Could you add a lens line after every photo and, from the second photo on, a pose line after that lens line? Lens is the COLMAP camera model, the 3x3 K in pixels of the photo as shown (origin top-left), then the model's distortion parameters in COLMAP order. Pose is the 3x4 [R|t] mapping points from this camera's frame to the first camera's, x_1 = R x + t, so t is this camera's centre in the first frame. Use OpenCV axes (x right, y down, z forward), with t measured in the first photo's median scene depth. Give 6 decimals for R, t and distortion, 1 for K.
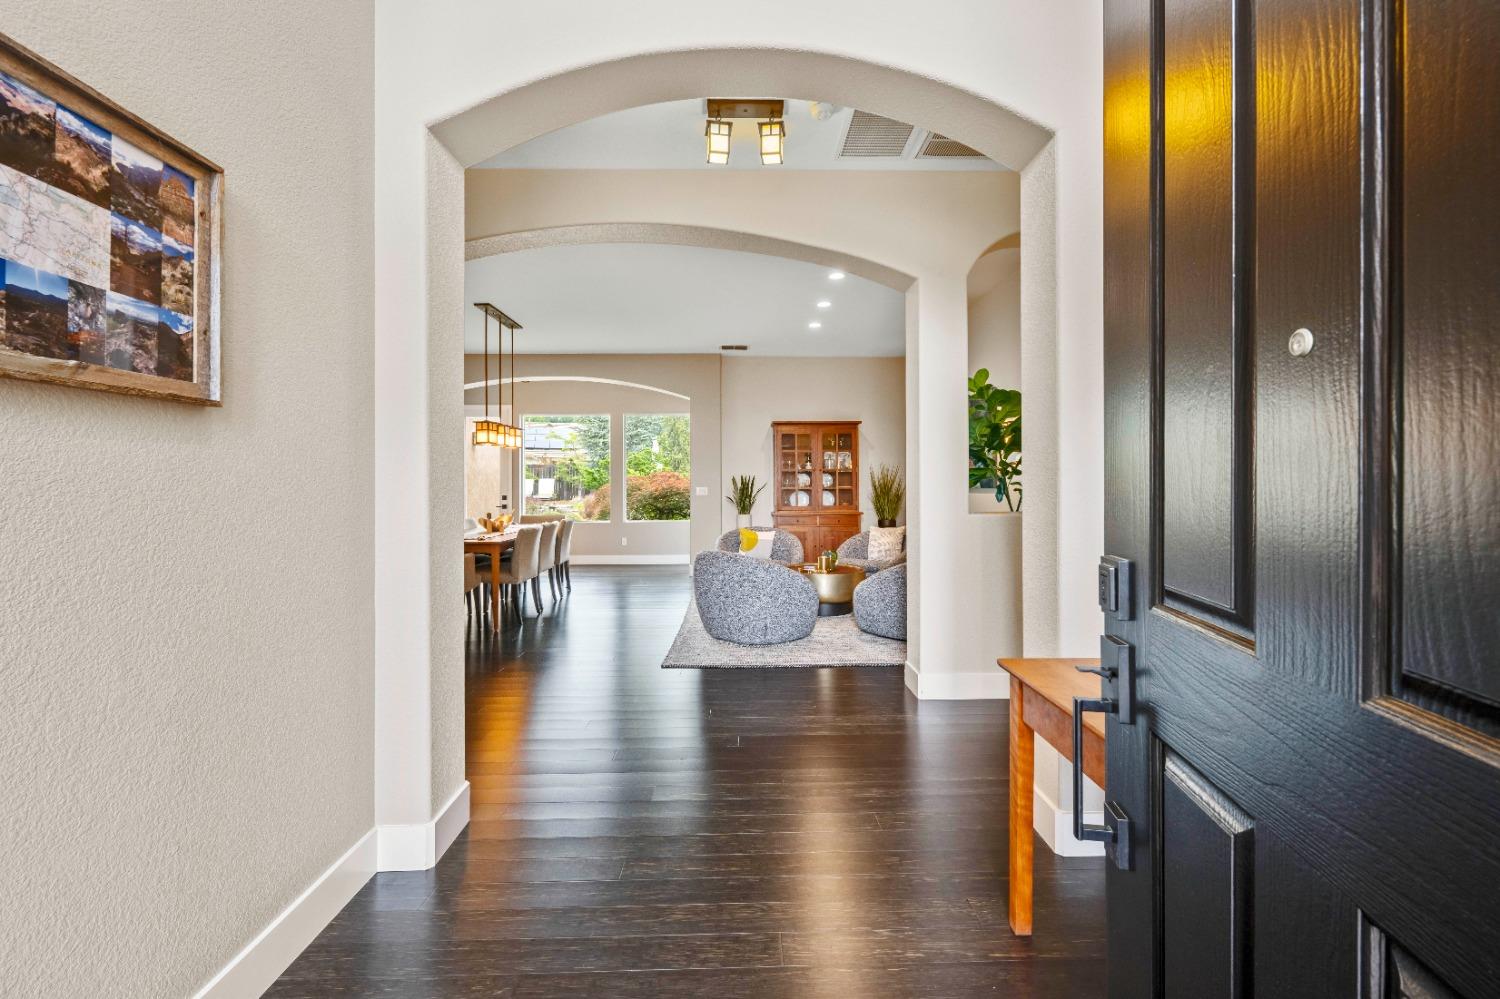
lens RADIAL K [[597.9, 0, 758.2], [0, 597.9, 488.6], [0, 0, 1]] dist [0.001182, -0.000817]
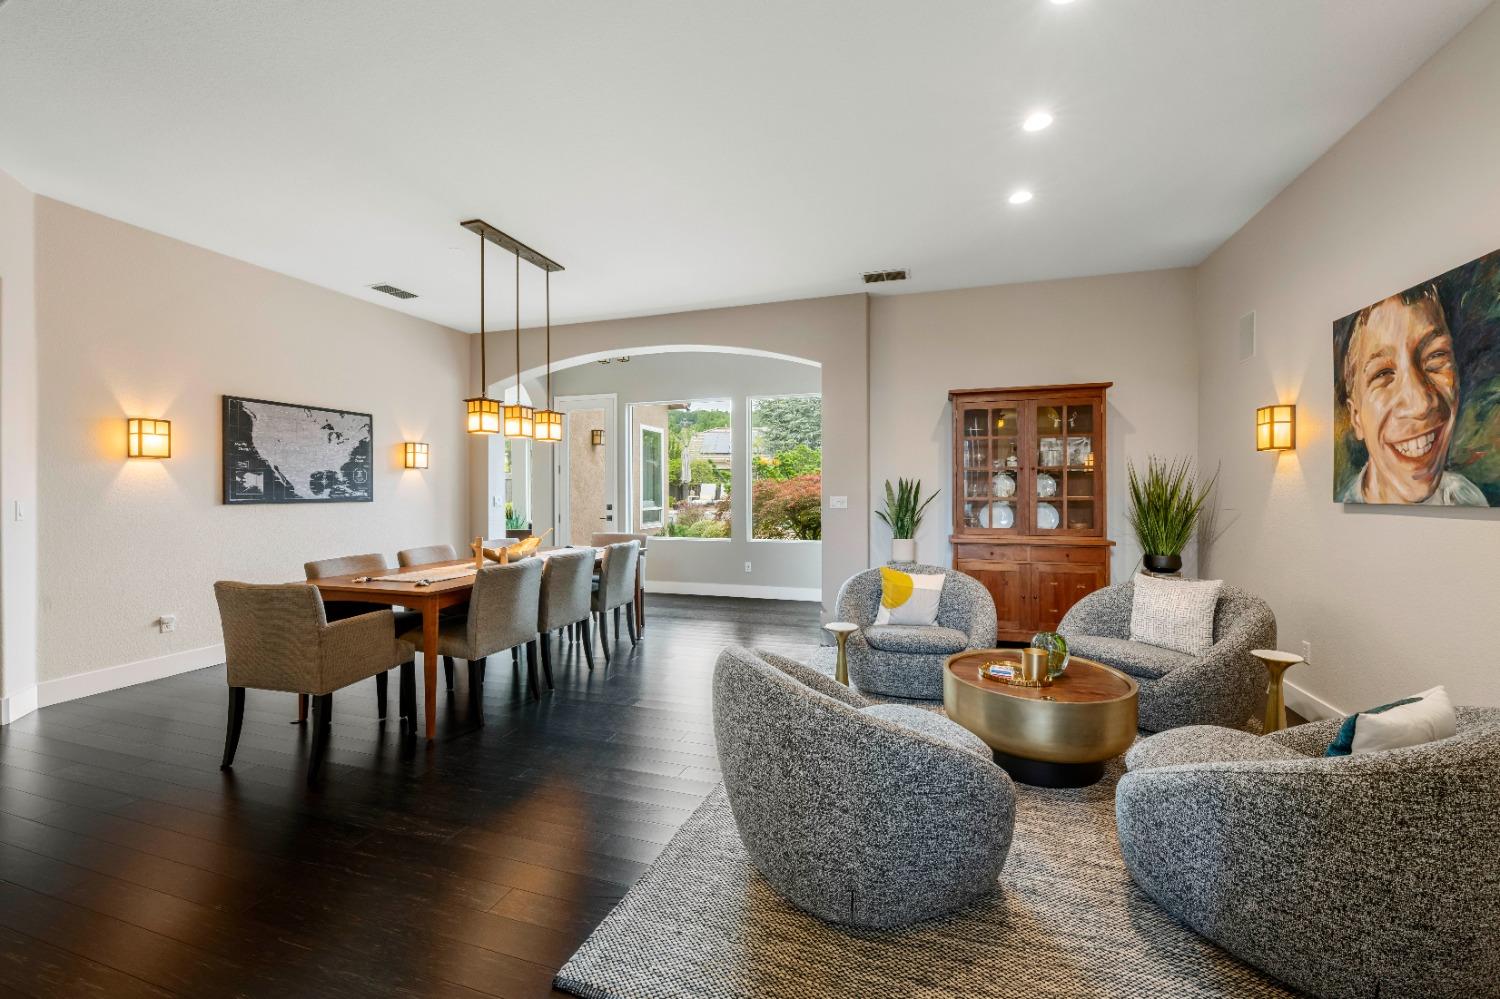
lens RADIAL K [[597.9, 0, 753.4], [0, 597.9, 496.0], [0, 0, 1]] dist [0.001182, -0.000817]
pose [[0.940763, 0.005613, -0.339017, 0.043187], [-0.003615, 0.999972, 0.006527, -0.007007], [0.339044, -0.004915, 0.940758, 0.341732]]
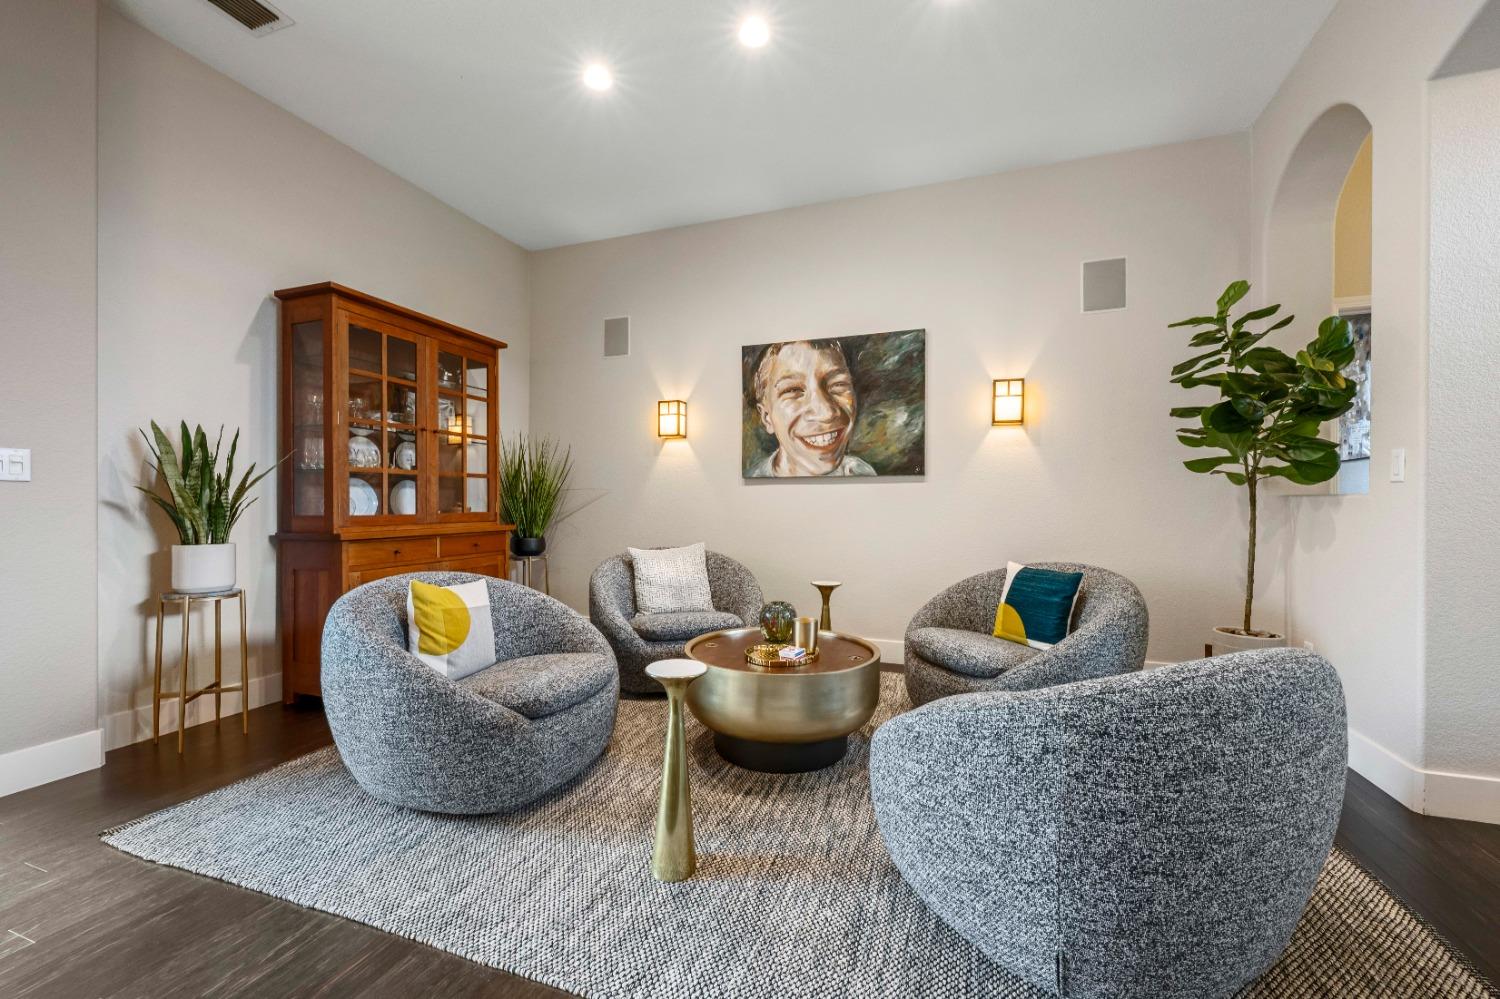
lens RADIAL K [[584.3, 0, 756.2], [0, 584.3, 504.6], [0, 0, 1]] dist [-0.001891, -0.000044]
pose [[0.369116, 0.003043, 0.929378, -0.200911], [0.001247, 0.999992, -0.003769, 0.022773], [-0.929382, 0.002550, 0.369110, 0.616110]]
